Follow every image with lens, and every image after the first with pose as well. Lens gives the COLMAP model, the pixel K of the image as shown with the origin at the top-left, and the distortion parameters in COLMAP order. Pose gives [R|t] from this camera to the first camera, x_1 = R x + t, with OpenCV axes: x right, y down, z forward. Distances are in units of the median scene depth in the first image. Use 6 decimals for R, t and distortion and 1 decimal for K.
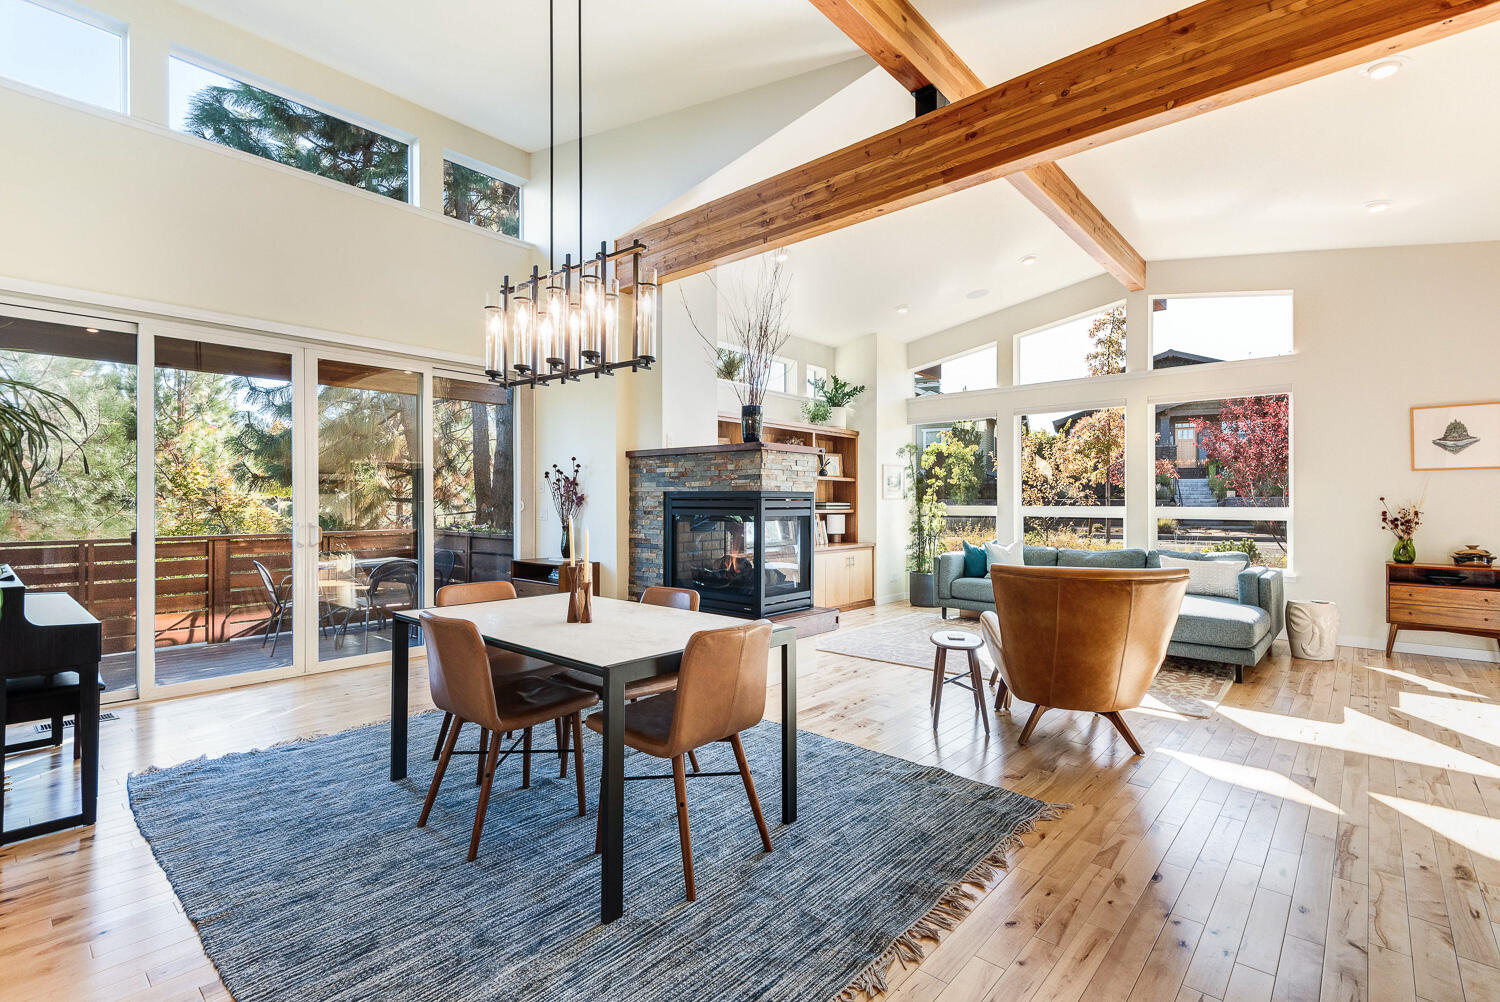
lens RADIAL K [[695.2, 0, 749.0], [0, 695.2, 496.8], [0, 0, 1]] dist [0.014906, -0.001089]
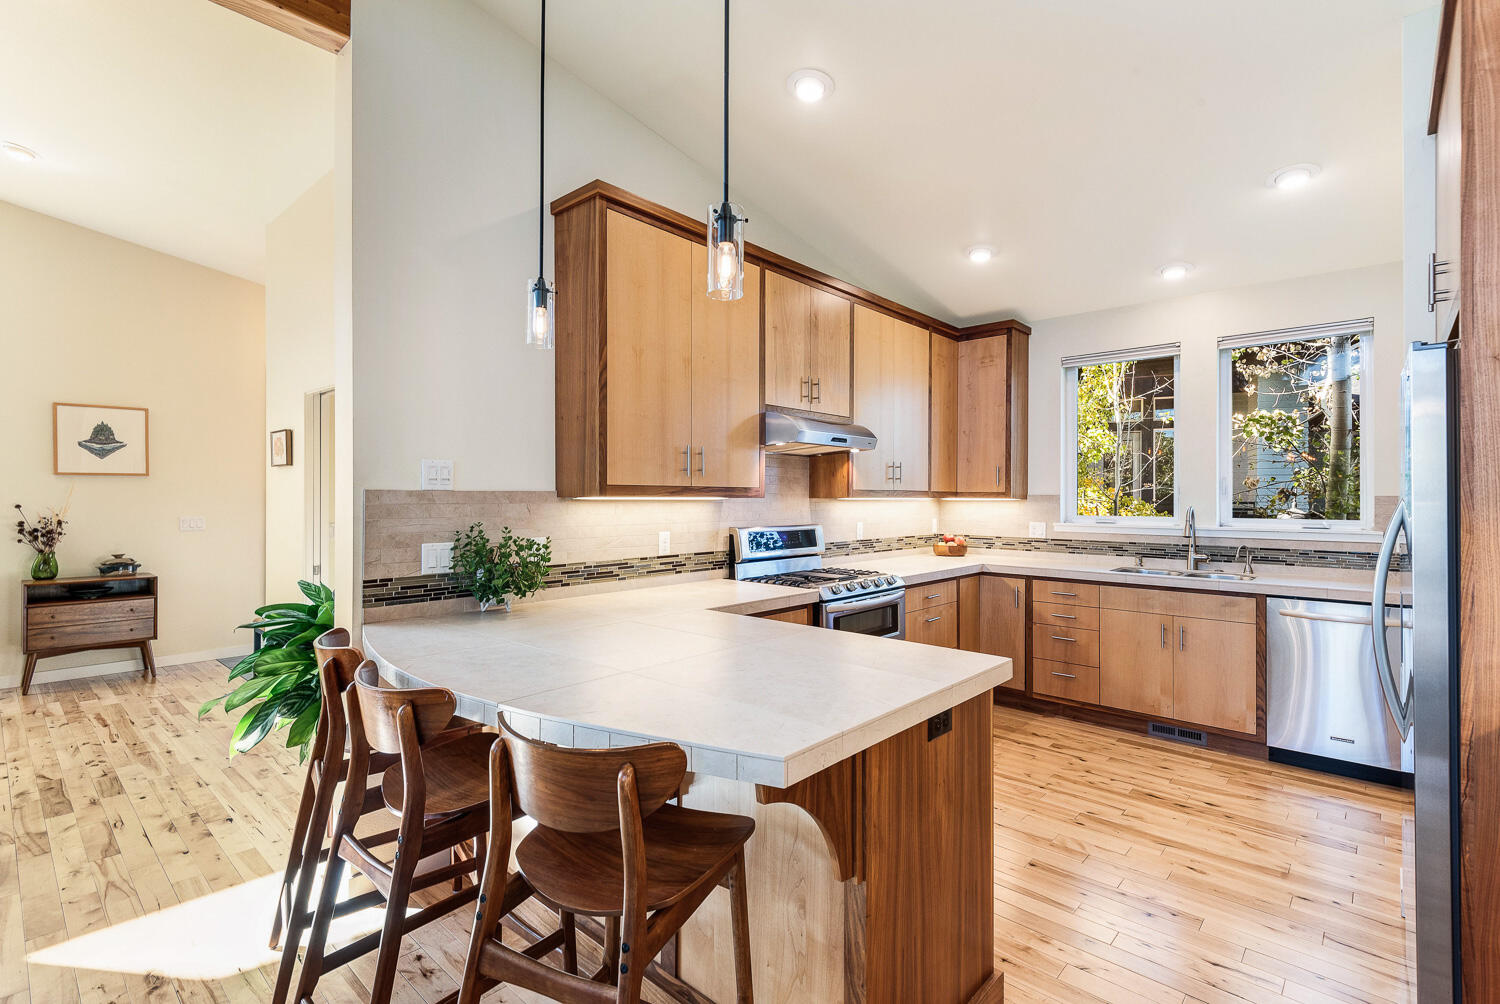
lens RADIAL K [[695.2, 0, 749.0], [0, 695.2, 497.8], [0, 0, 1]] dist [0.014906, -0.001089]
pose [[0.017019, -0.003194, 0.999850, 0.076489], [-0.010698, 0.999937, 0.003376, -0.019622], [-0.999798, -0.010753, 0.016983, 0.117327]]
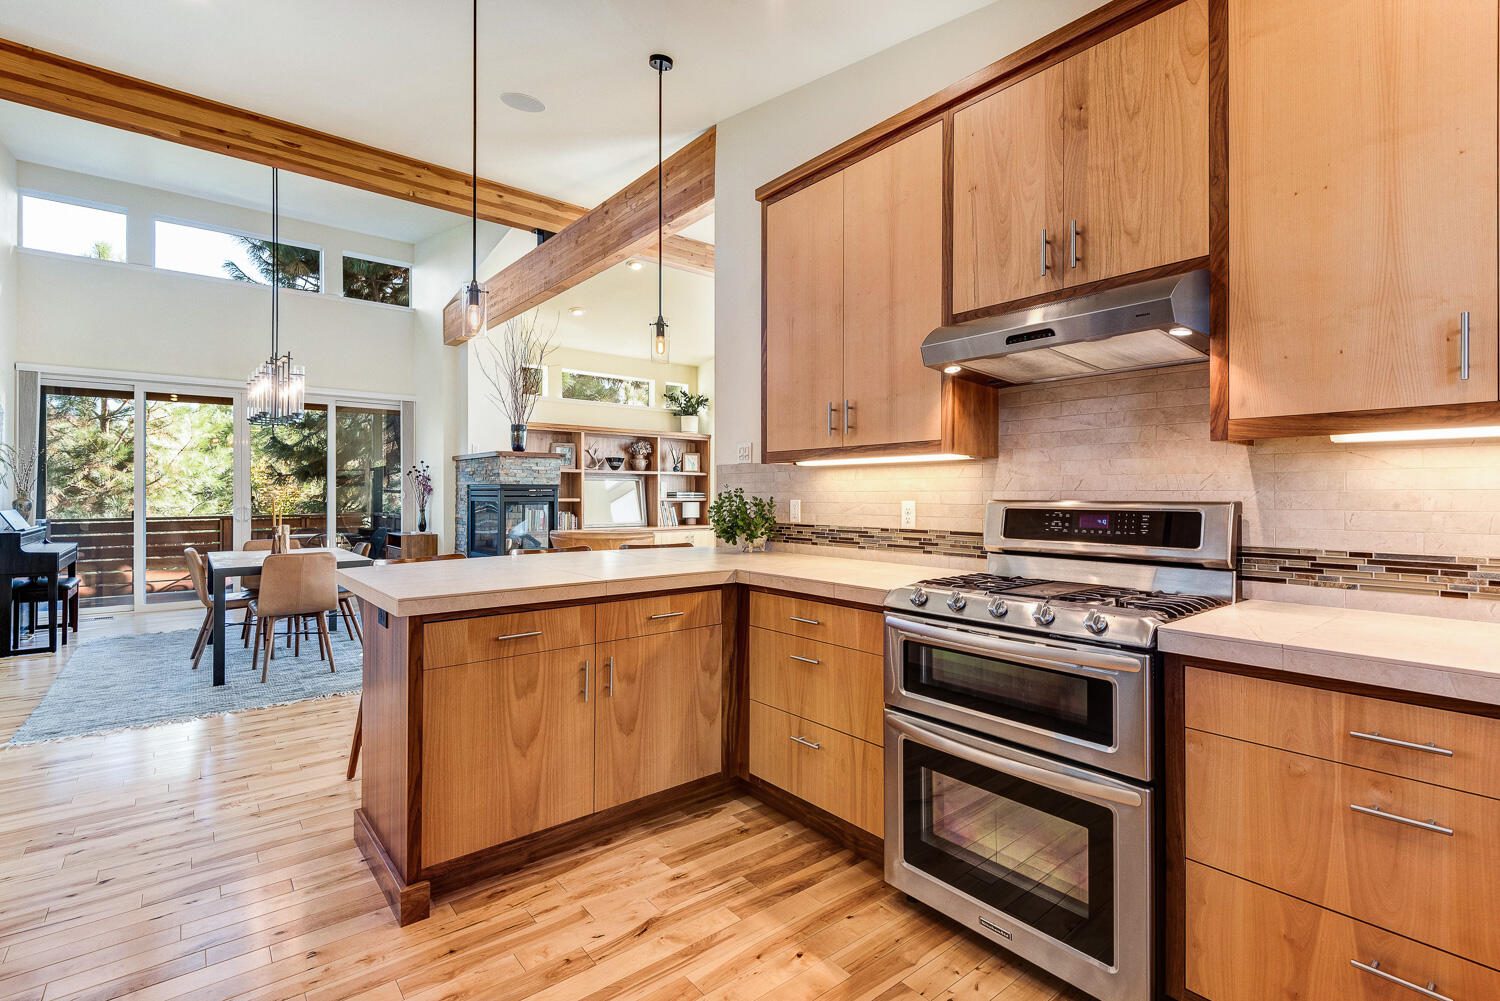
lens RADIAL K [[683.4, 0, 750.5], [0, 683.4, 497.6], [0, 0, 1]] dist [0.031997, -0.023931]
pose [[0.987743, -0.001335, -0.156083, 0.613748], [0.003420, 0.999908, 0.013096, 0.001840], [0.156052, -0.013469, 0.987657, -0.294146]]
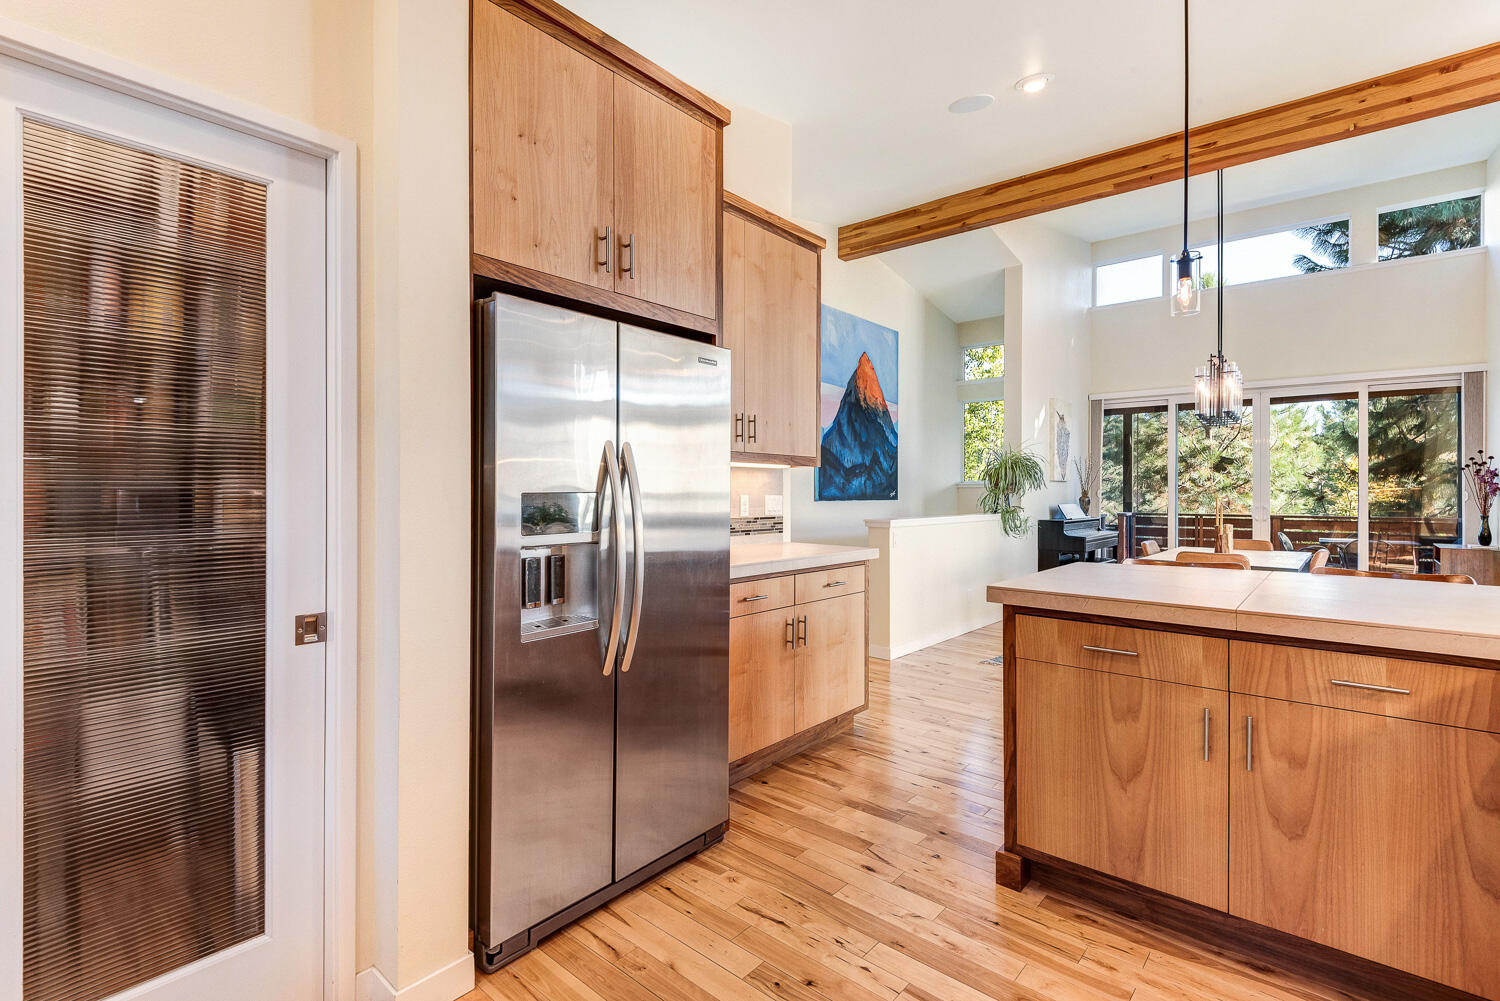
lens RADIAL K [[683.4, 0, 750.5], [0, 683.4, 497.6], [0, 0, 1]] dist [0.031997, -0.023931]
pose [[0.010758, 0.007134, -0.999917, 0.759604], [0.004220, 0.999965, 0.007180, 0.003400], [0.999933, -0.004297, 0.010728, -0.131515]]
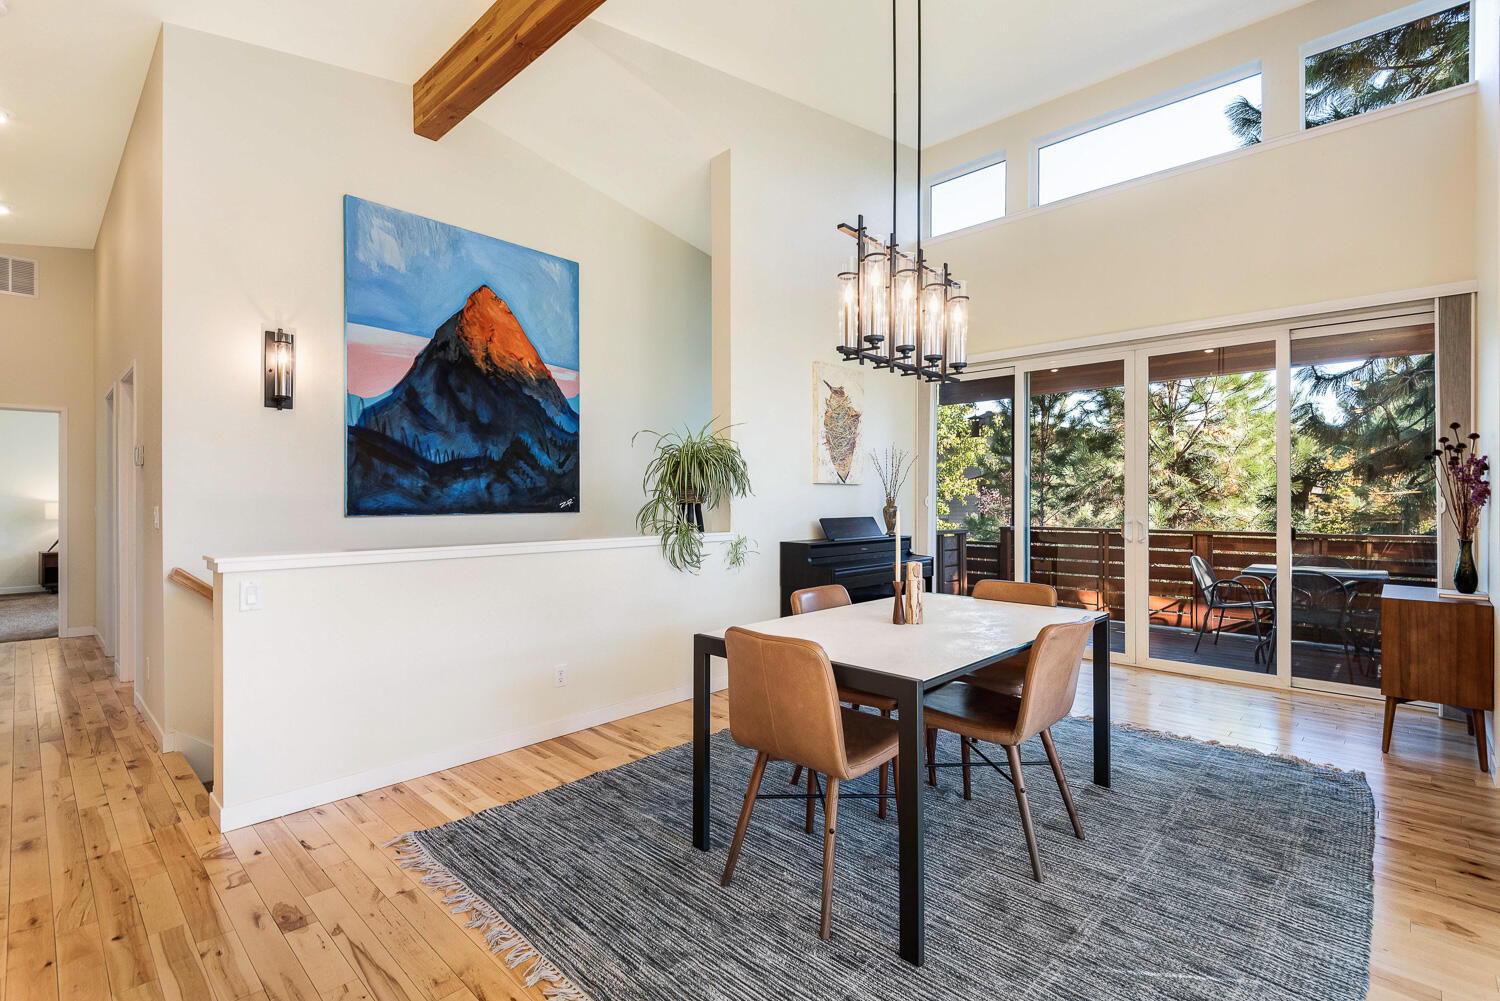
lens RADIAL K [[683.4, 0, 750.5], [0, 683.4, 497.6], [0, 0, 1]] dist [0.031997, -0.023931]
pose [[-0.031741, -0.004154, -0.999488, 0.341633], [0.007485, 0.999962, -0.004394, 0.005254], [0.999468, -0.007621, -0.031708, 0.396010]]
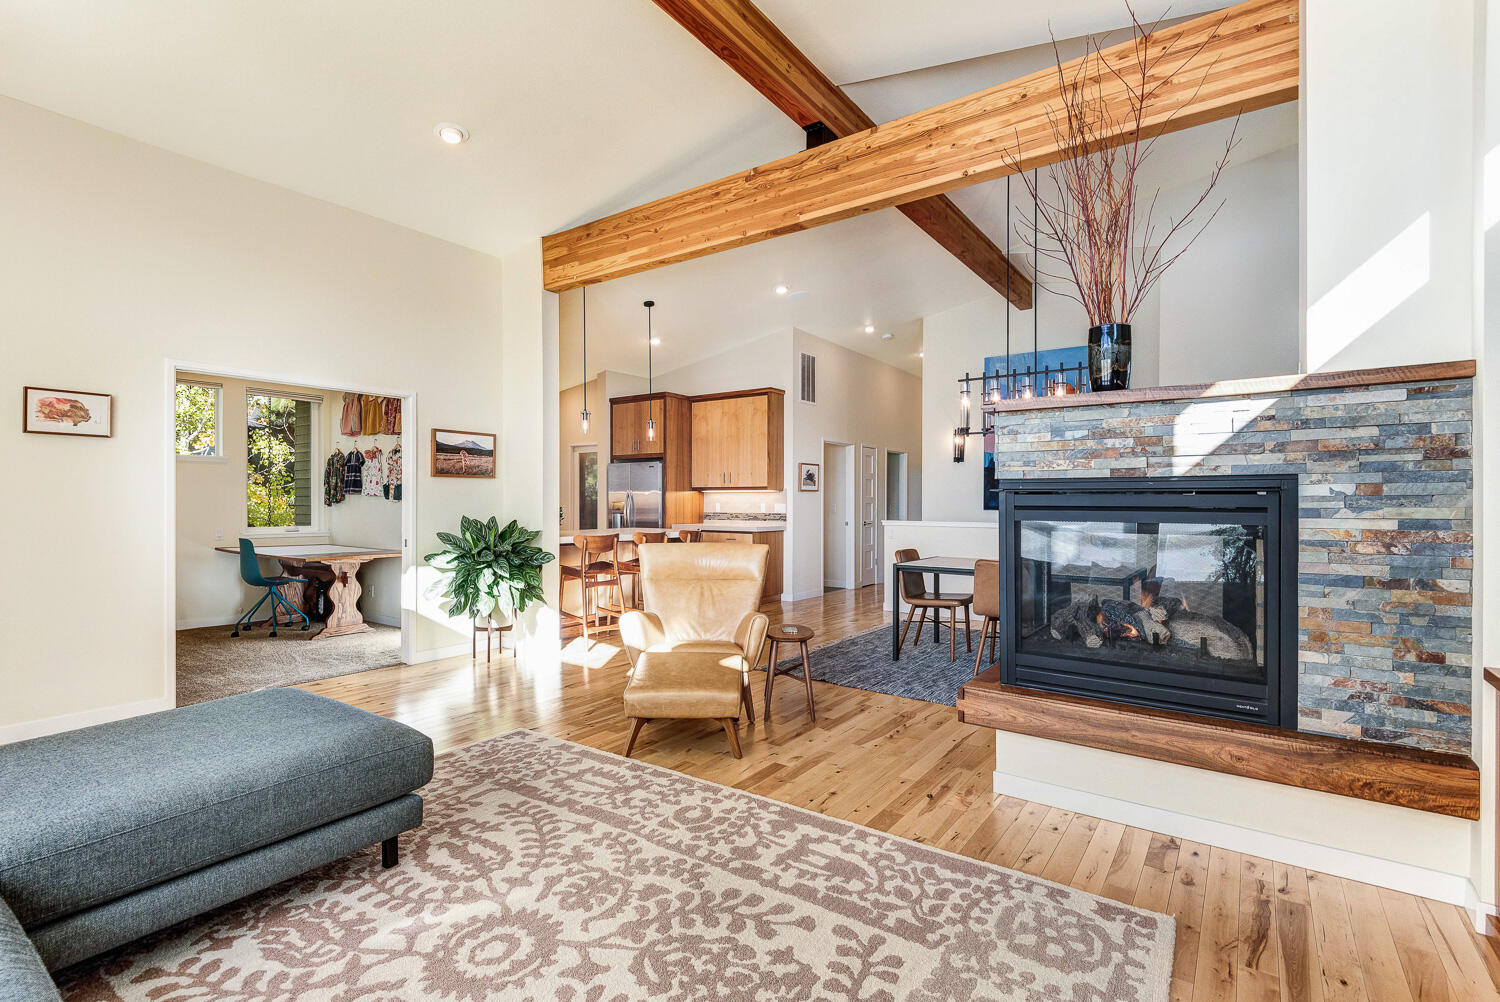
lens RADIAL K [[692.1, 0, 749.6], [0, 692.1, 492.8], [0, 0, 1]] dist [0.031015, -0.021257]
pose [[-0.994688, -0.007609, -0.102652, 0.312551], [-0.005625, 0.999792, -0.019603, 0.014597], [0.102780, -0.018921, -0.994524, 1.346268]]
